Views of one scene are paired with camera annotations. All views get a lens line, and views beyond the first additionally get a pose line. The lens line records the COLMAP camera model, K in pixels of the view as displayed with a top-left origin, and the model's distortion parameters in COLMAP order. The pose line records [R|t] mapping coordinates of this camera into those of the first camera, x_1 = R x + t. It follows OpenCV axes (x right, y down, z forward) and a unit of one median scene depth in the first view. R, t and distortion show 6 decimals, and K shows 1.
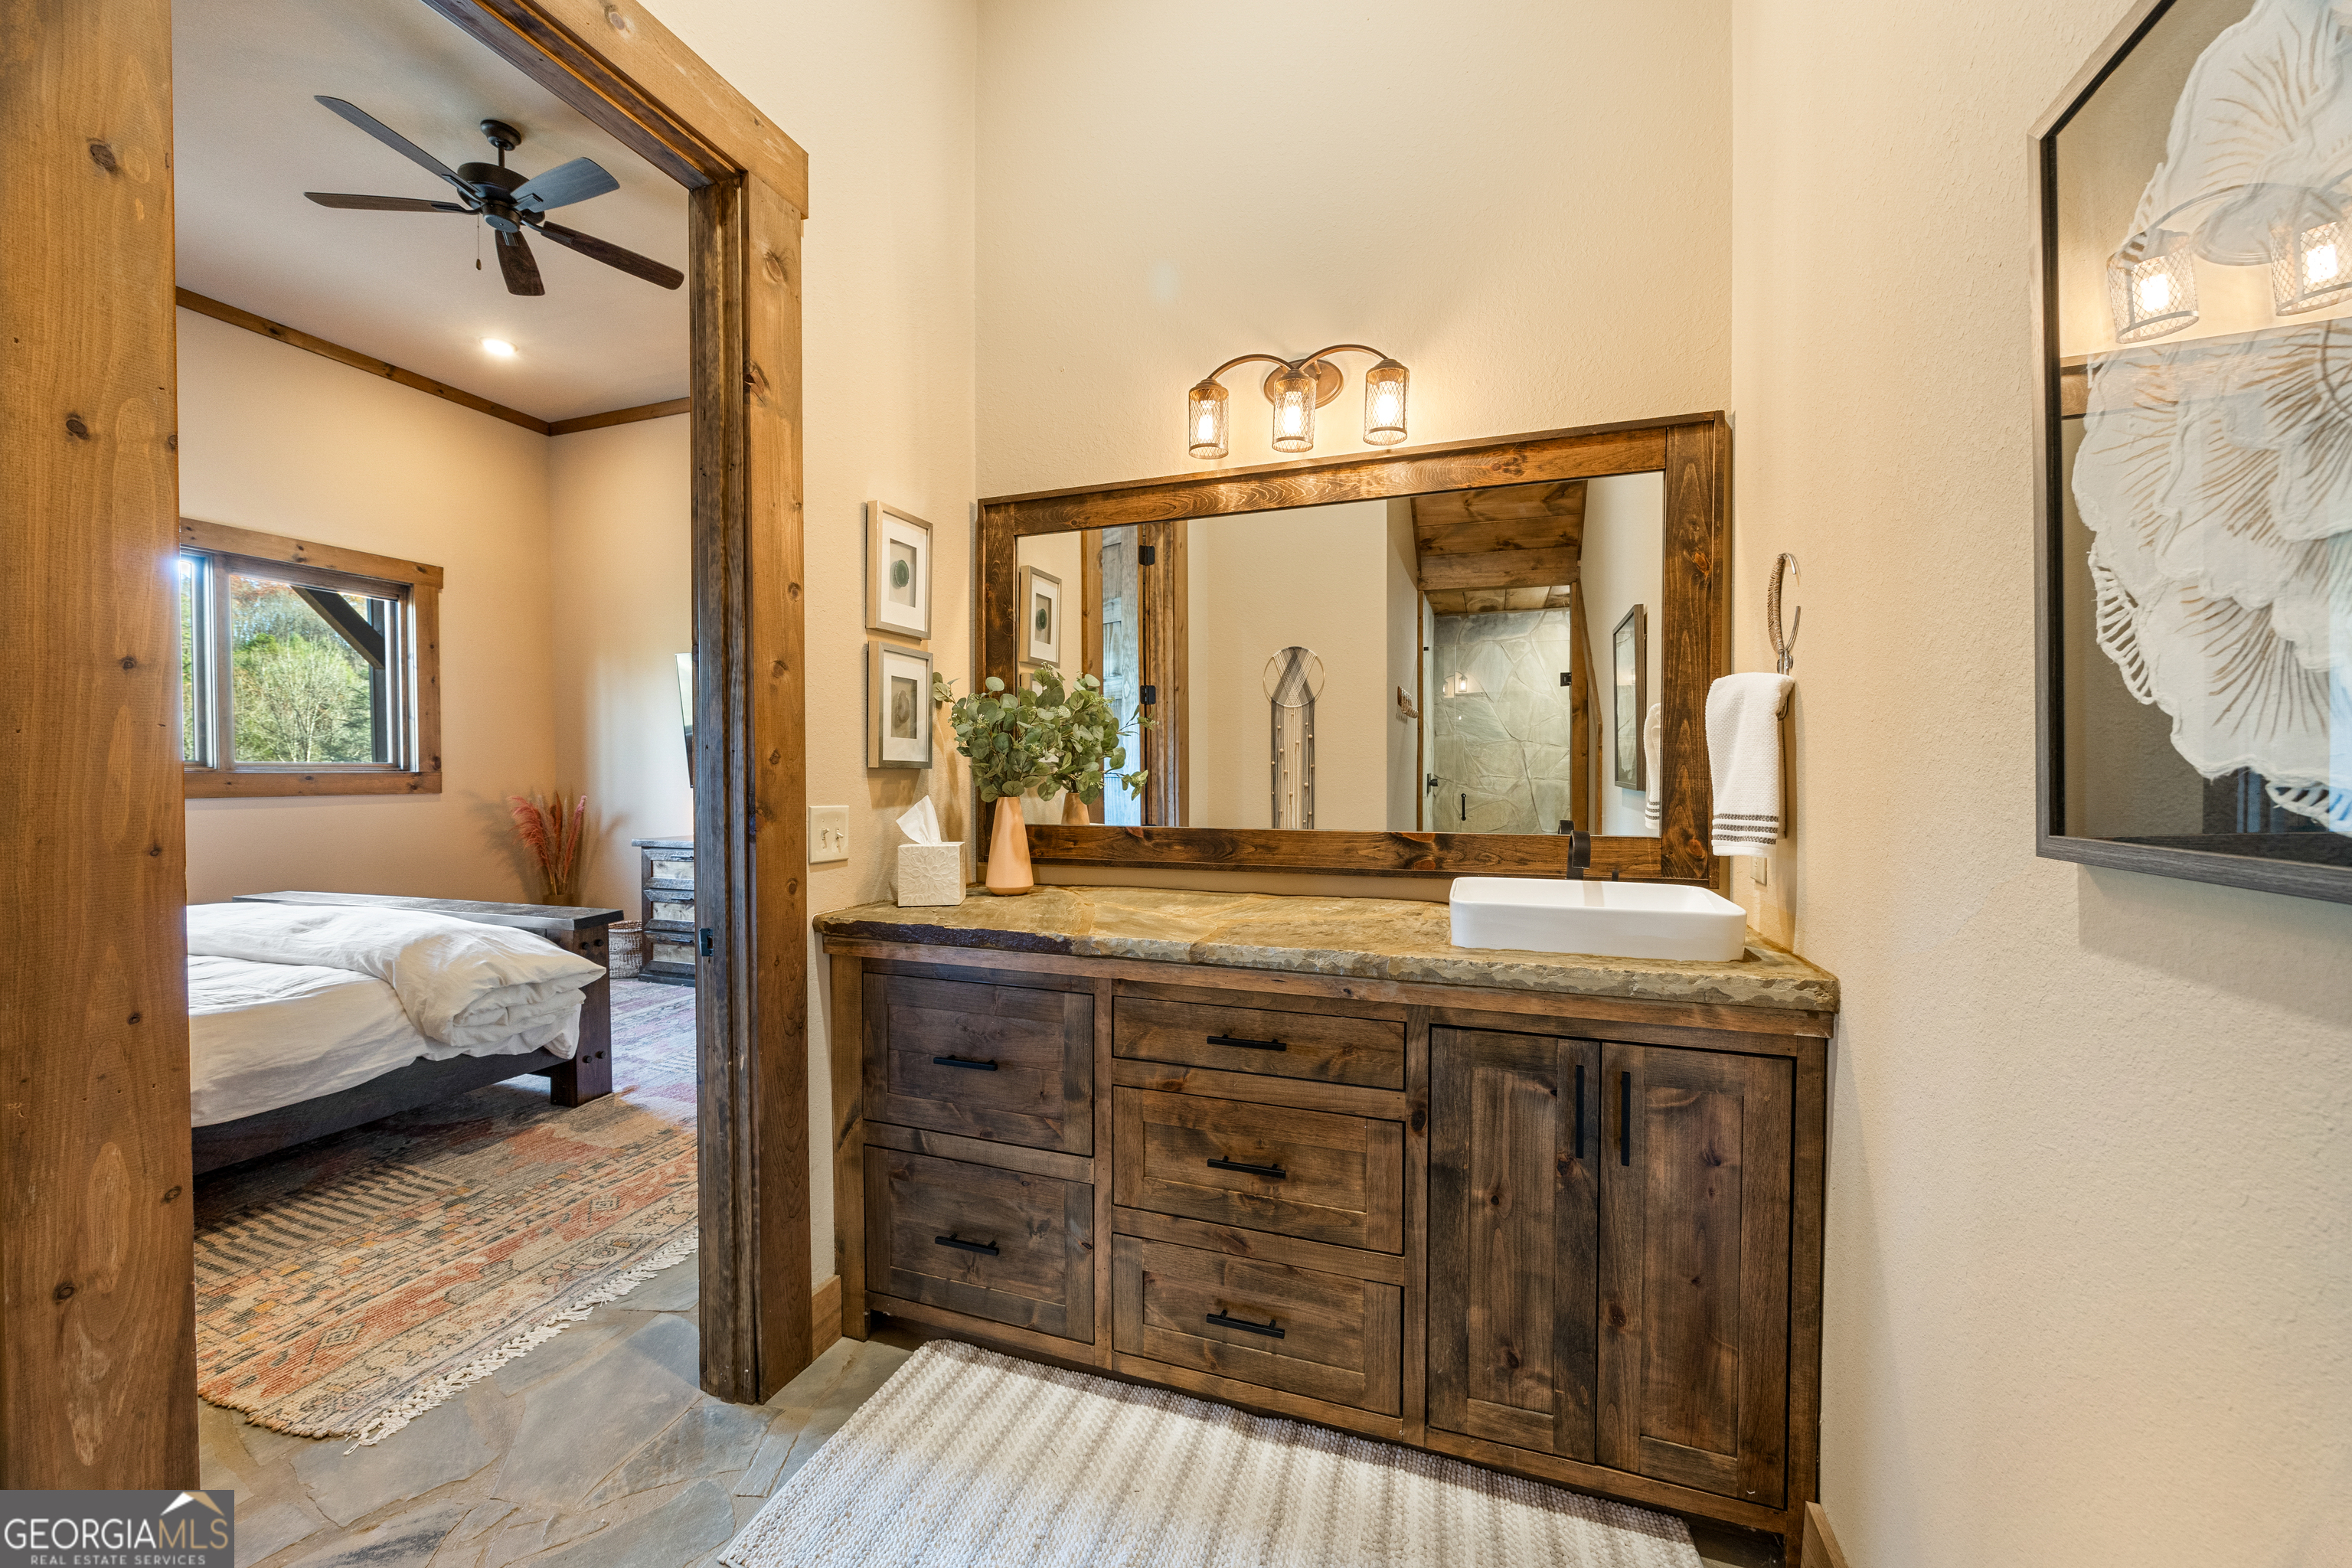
lens RADIAL K [[907.8, 0, 1173.8], [0, 907.8, 779.4], [0, 0, 1]] dist [-0.001538, -0.000089]
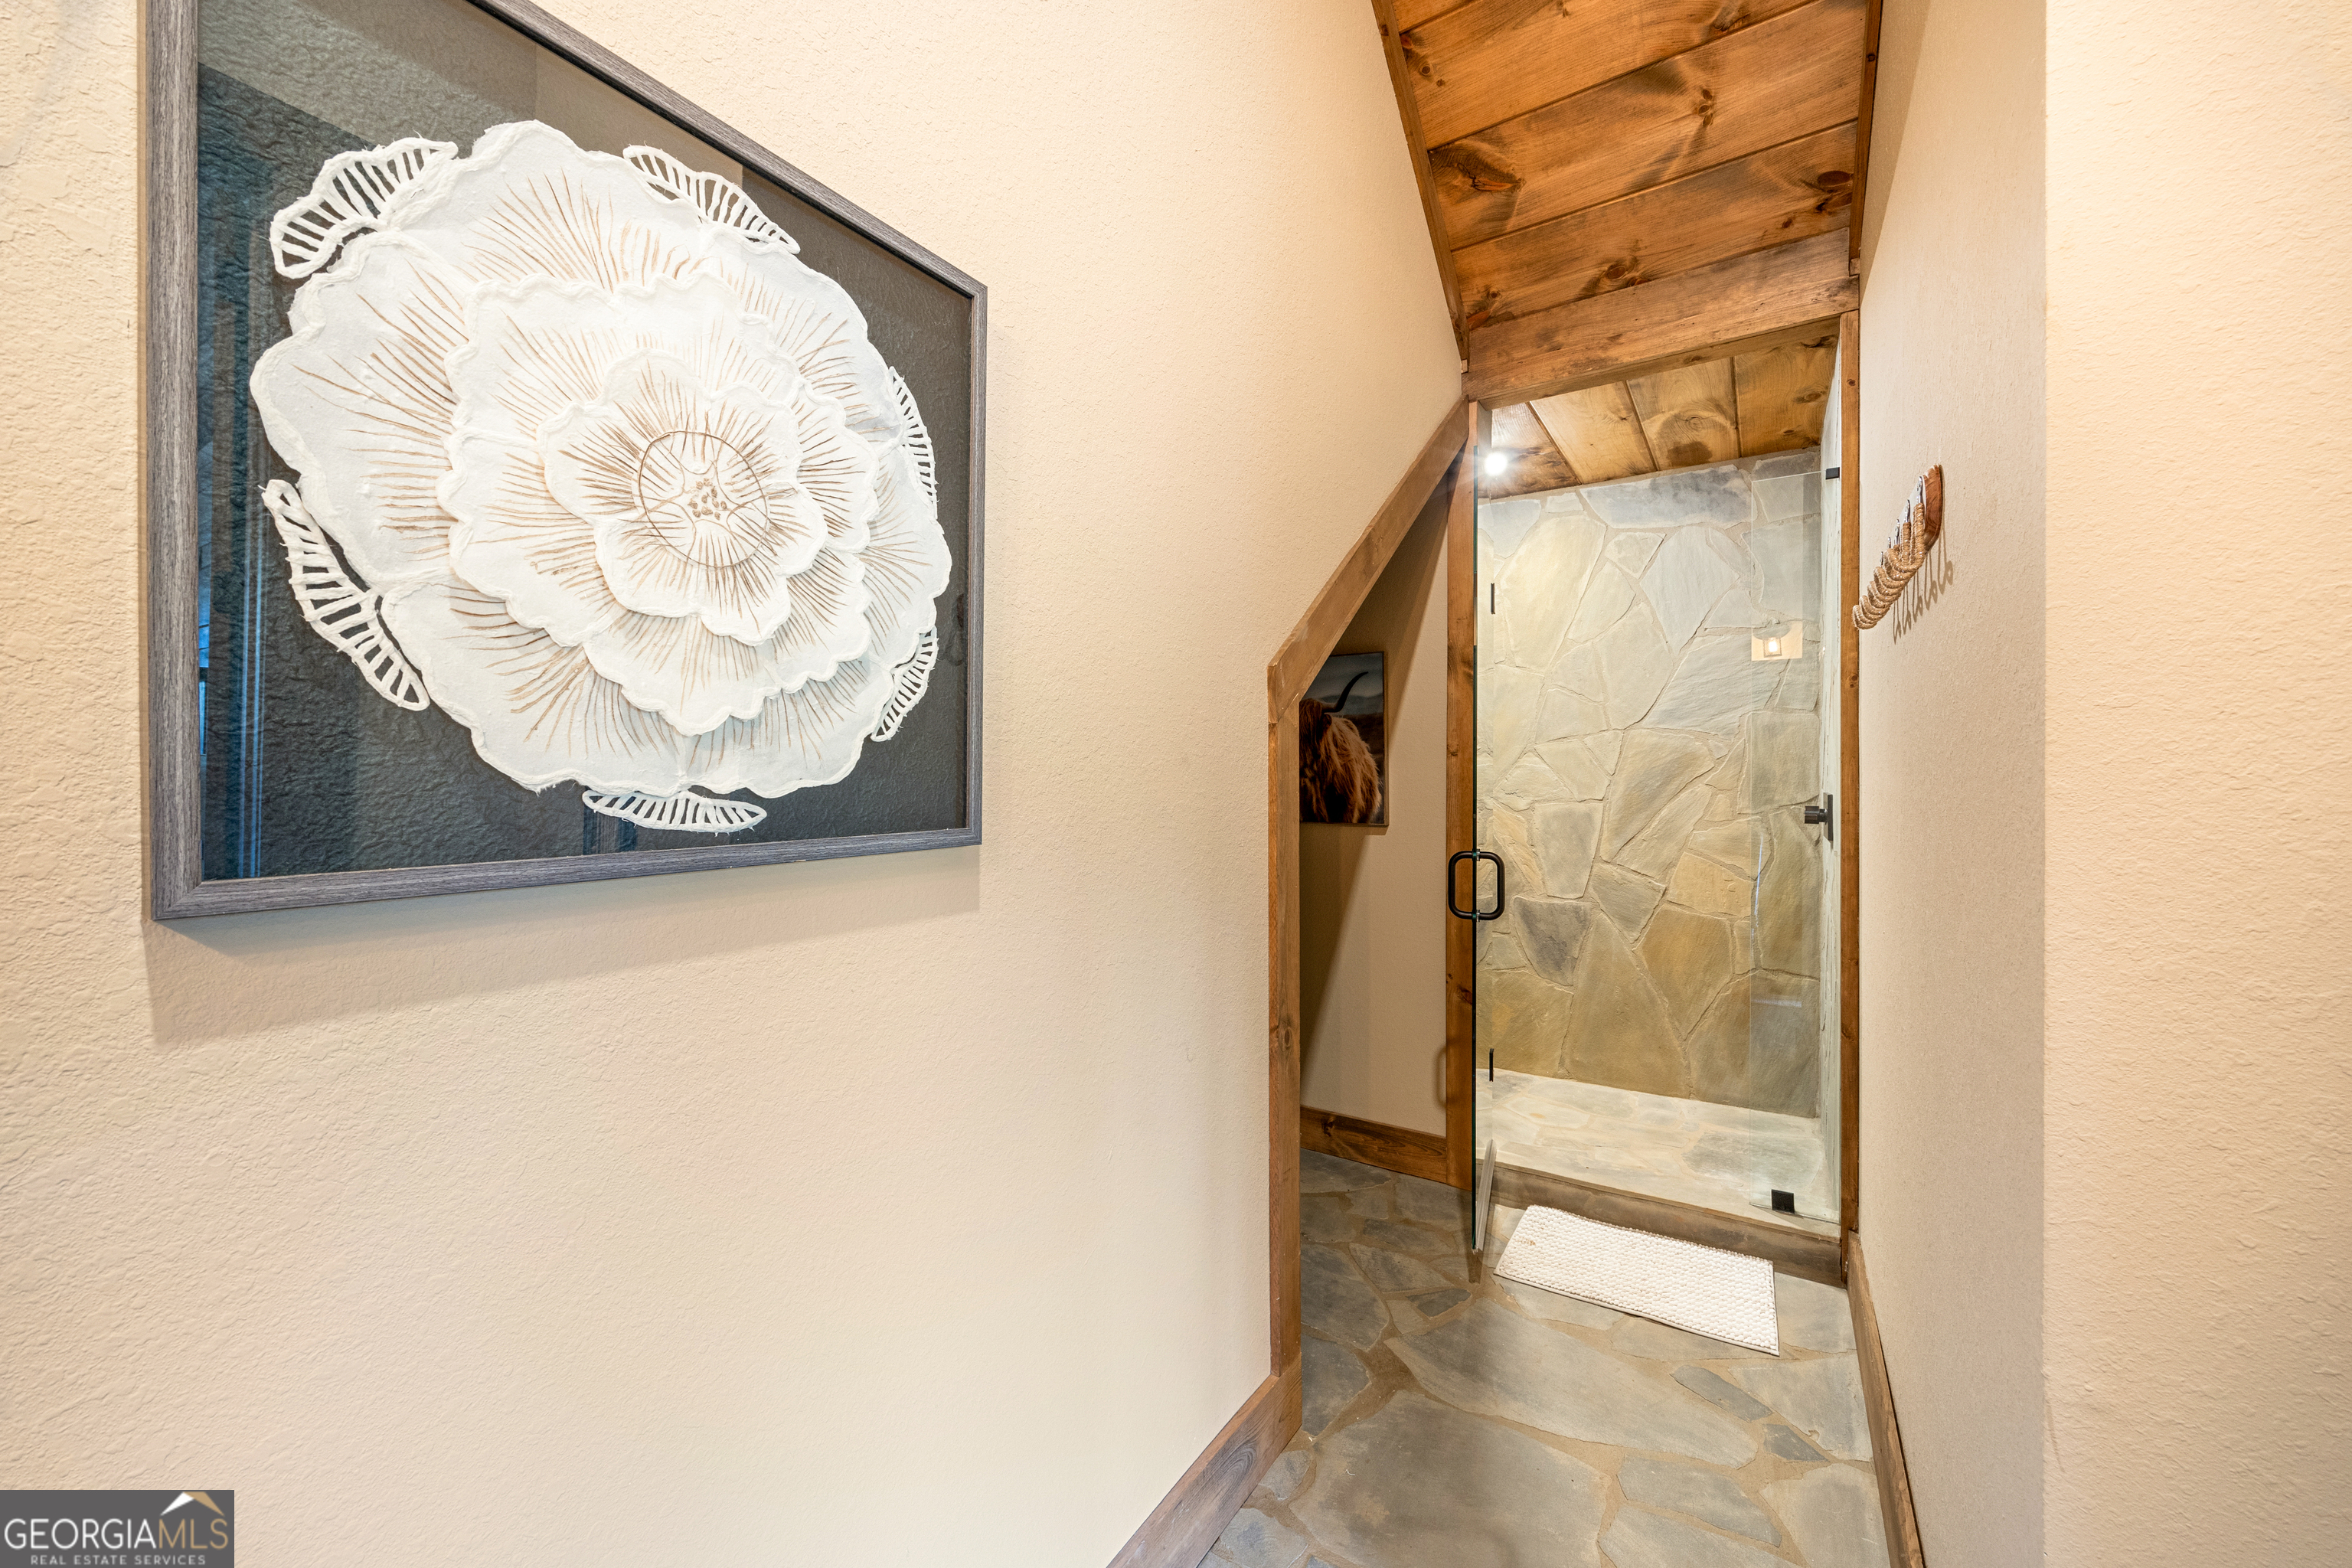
lens RADIAL K [[907.8, 0, 1173.5], [0, 907.8, 776.3], [0, 0, 1]] dist [-0.001538, -0.000089]
pose [[-0.970914, -0.001321, 0.239424, 0.138690], [0.000712, 0.999964, 0.008402, -0.026614], [-0.239427, 0.008328, -0.970879, 1.874104]]
